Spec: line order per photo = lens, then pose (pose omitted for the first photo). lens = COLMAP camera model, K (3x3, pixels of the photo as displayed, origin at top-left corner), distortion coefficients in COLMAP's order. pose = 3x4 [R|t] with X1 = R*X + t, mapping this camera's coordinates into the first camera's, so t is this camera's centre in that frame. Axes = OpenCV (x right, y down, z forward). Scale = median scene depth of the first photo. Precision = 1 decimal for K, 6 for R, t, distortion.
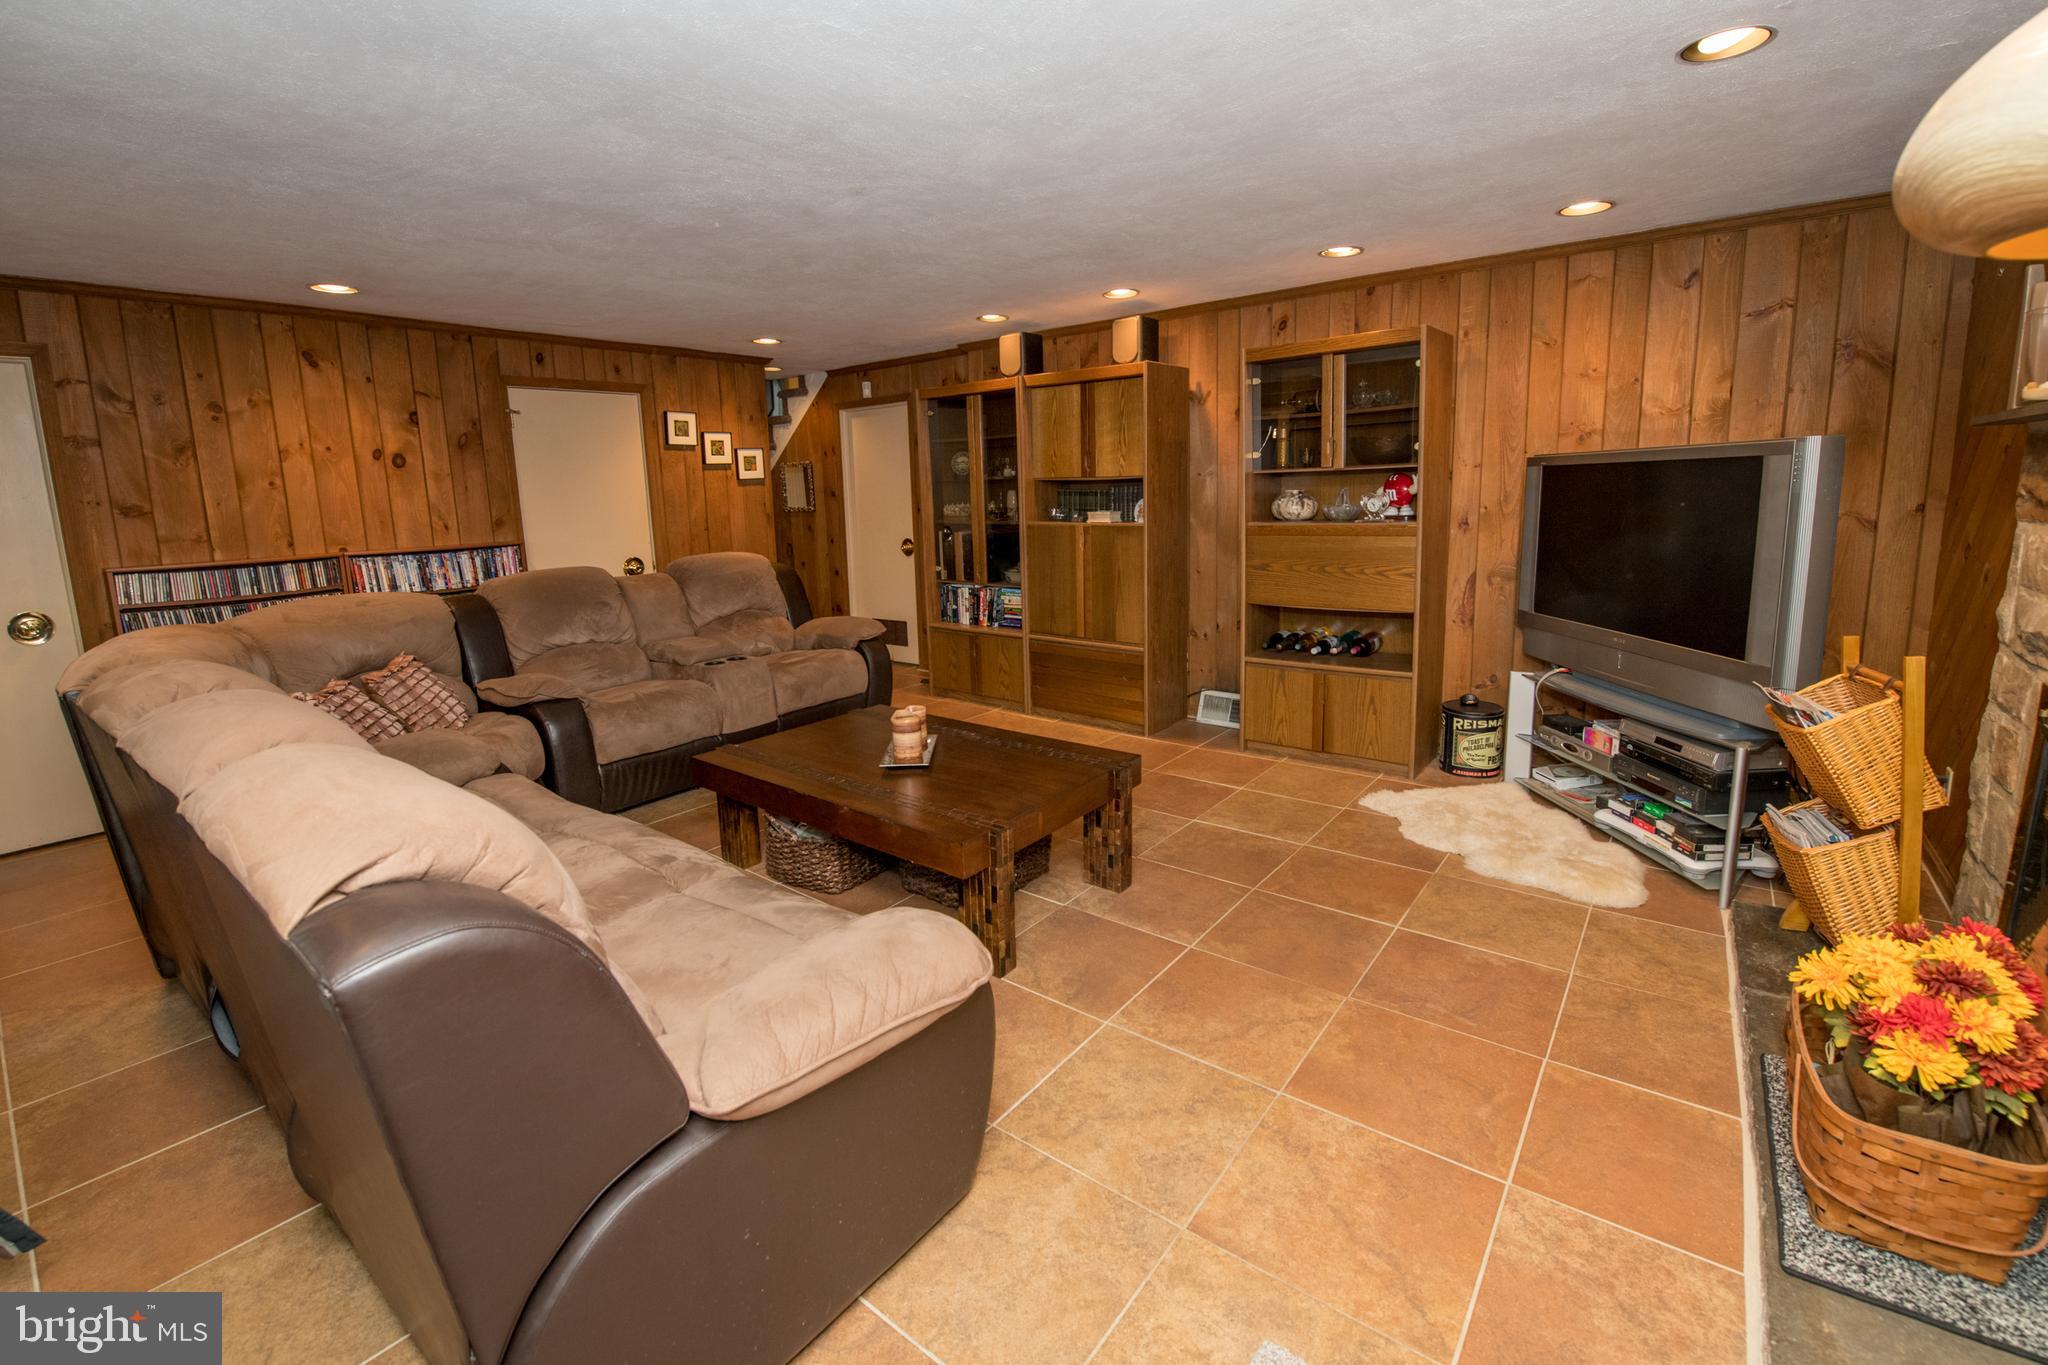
lens RADIAL K [[873.7, 0, 1030.2], [0, 873.7, 654.2], [0, 0, 1]] dist [-0.022145, -0.001012]
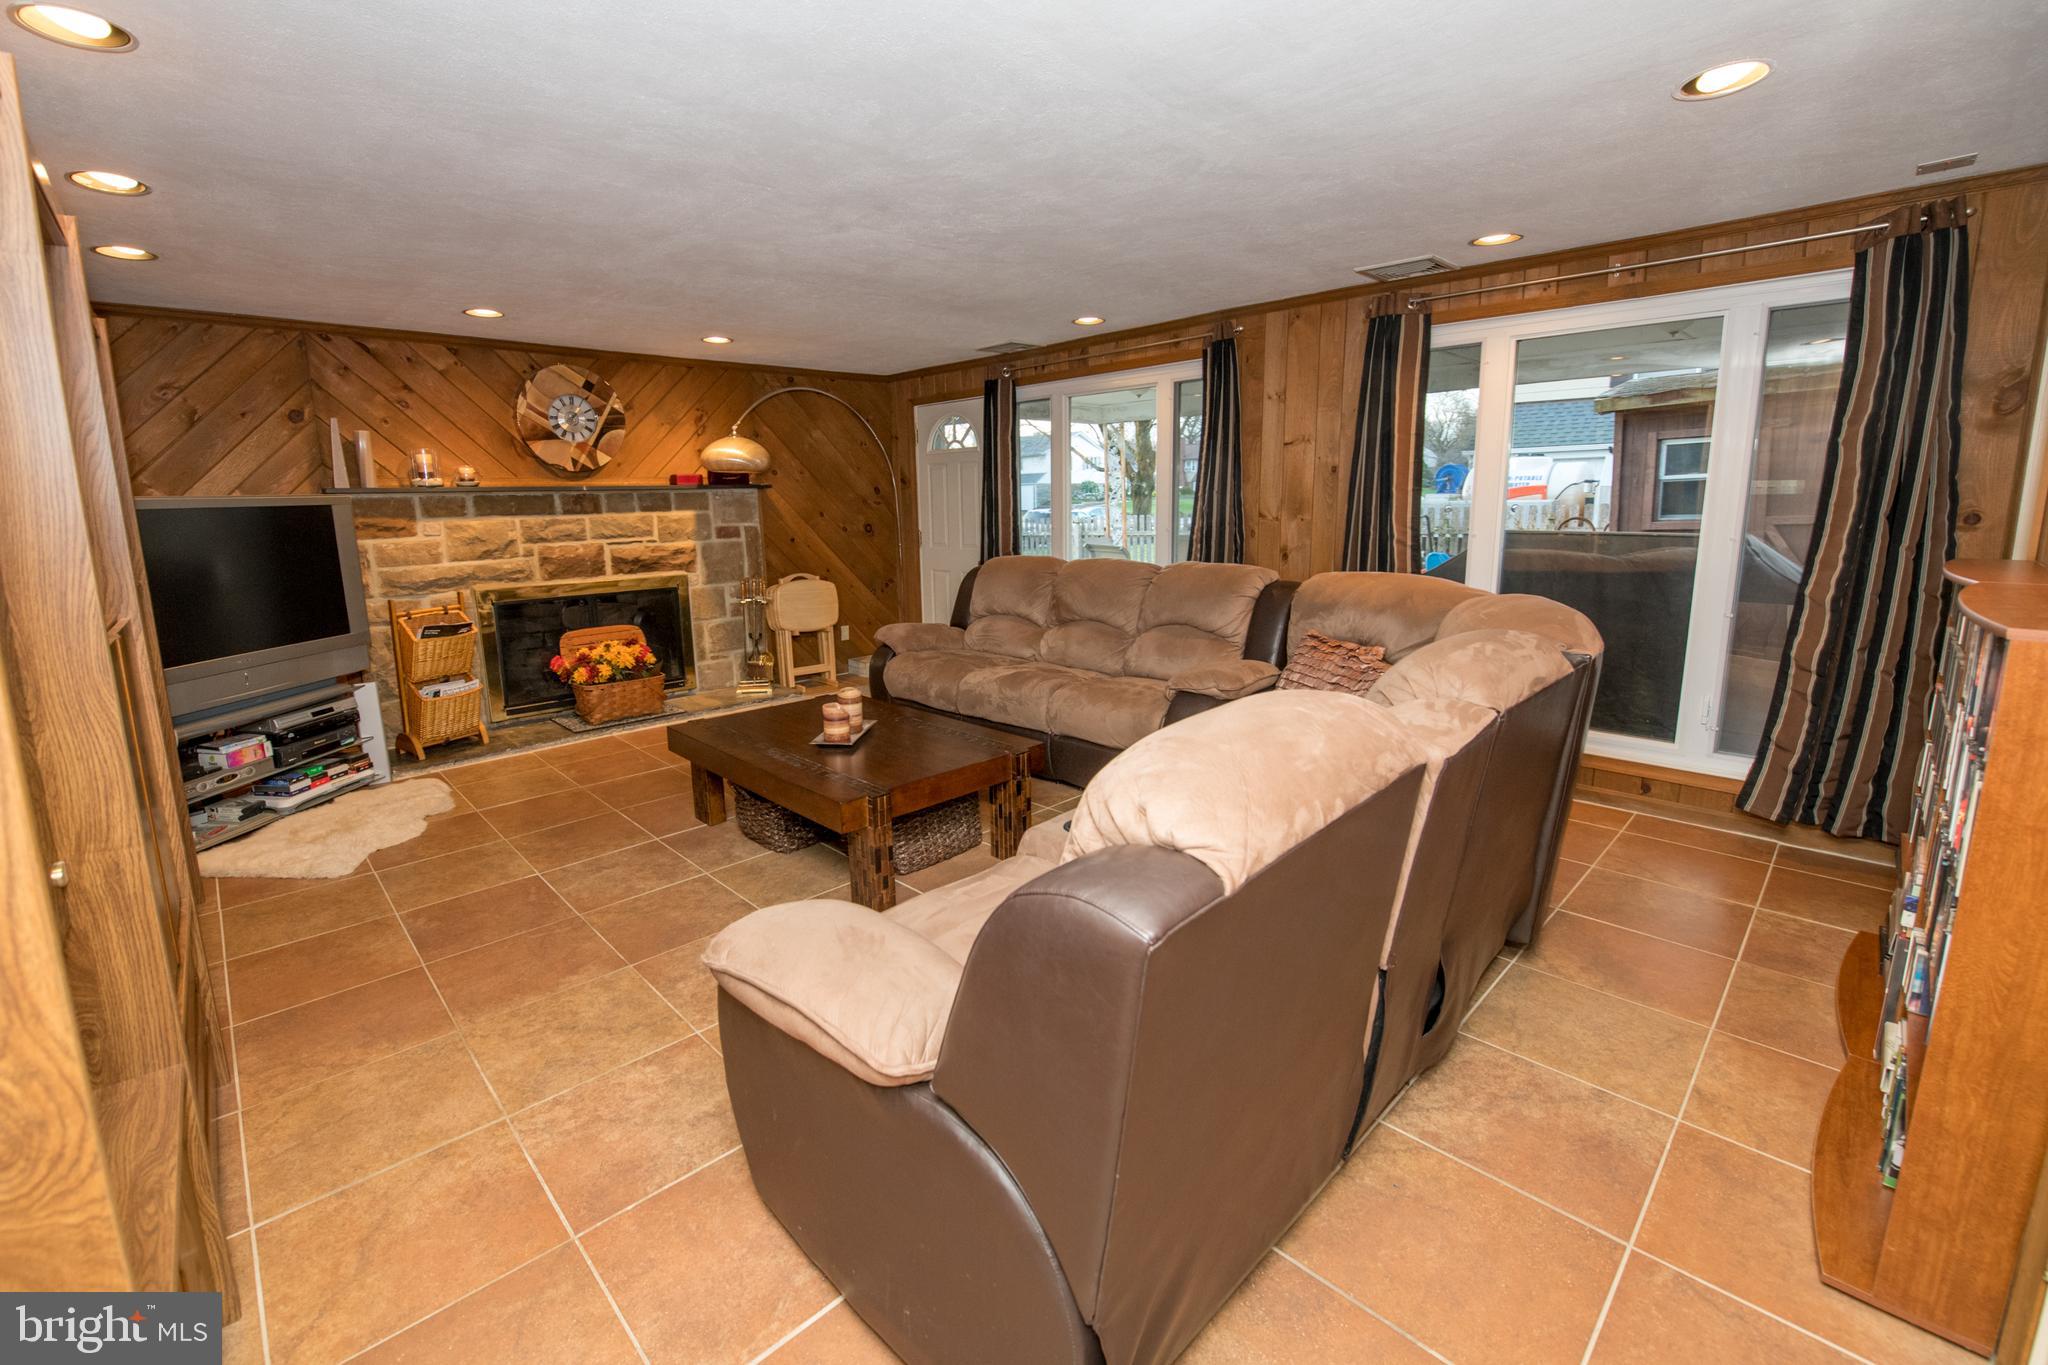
lens RADIAL K [[873.7, 0, 1030.2], [0, 873.7, 654.2], [0, 0, 1]] dist [-0.022145, -0.001012]
pose [[-0.989681, 0.018783, 0.142051, -0.527045], [0.067771, 0.934834, 0.348556, -0.354012], [-0.126247, 0.354587, -0.926461, 1.941223]]
